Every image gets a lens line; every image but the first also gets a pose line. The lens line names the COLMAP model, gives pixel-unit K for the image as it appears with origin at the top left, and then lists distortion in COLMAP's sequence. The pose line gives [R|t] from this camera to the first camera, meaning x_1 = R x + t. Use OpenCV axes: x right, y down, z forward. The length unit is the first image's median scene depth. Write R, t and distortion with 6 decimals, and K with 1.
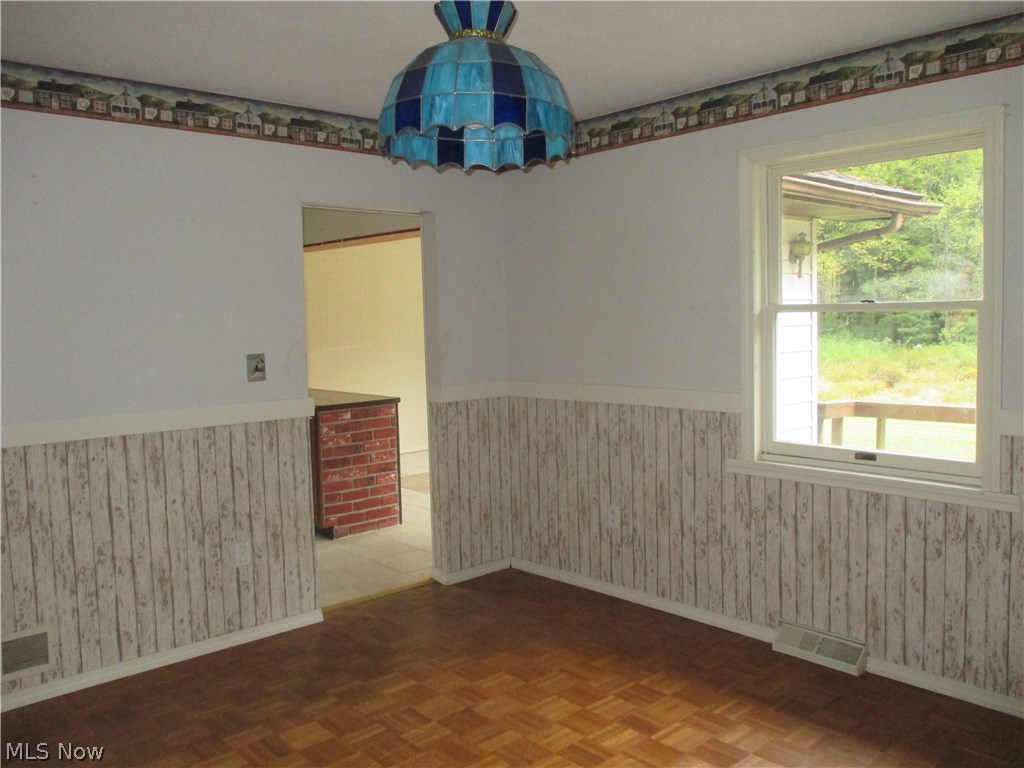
lens RADIAL K [[862.2, 0, 510.1], [0, 862.2, 389.2], [0, 0, 1]] dist [-0.029100, -0.009259]
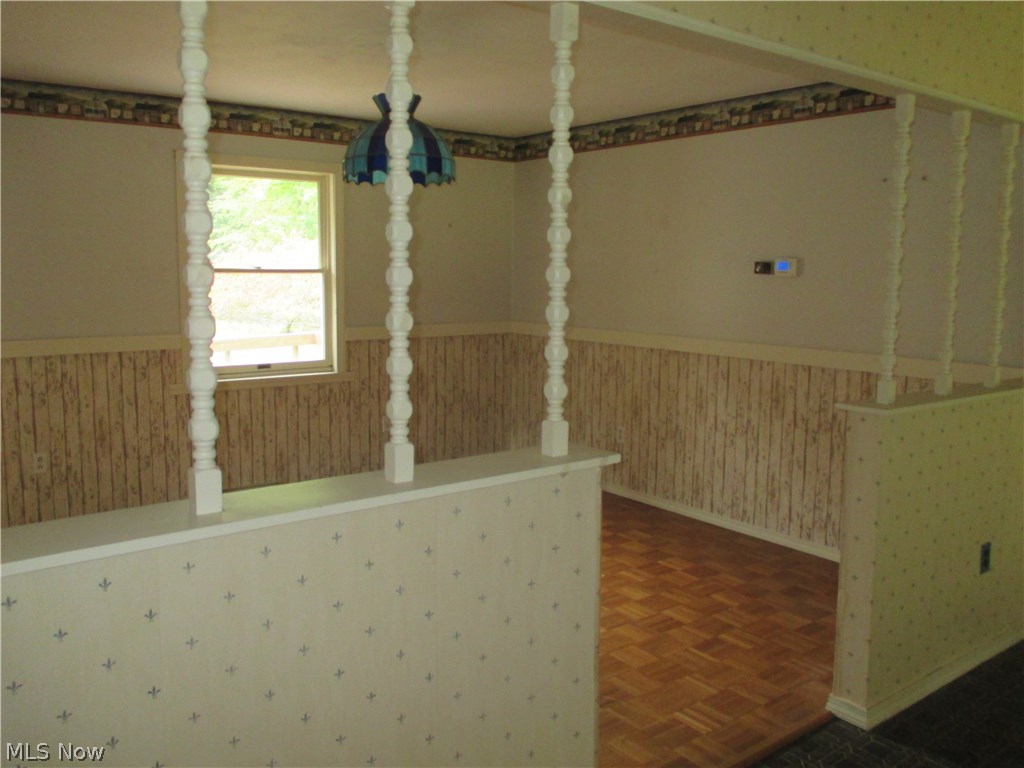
lens RADIAL K [[862.2, 0, 514.2], [0, 862.2, 375.2], [0, 0, 1]] dist [-0.029100, -0.009259]
pose [[0.064068, -0.118984, 0.990827, -0.988075], [0.057617, 0.991652, 0.115358, -0.053497], [-0.996281, 0.049697, 0.070388, 0.381709]]
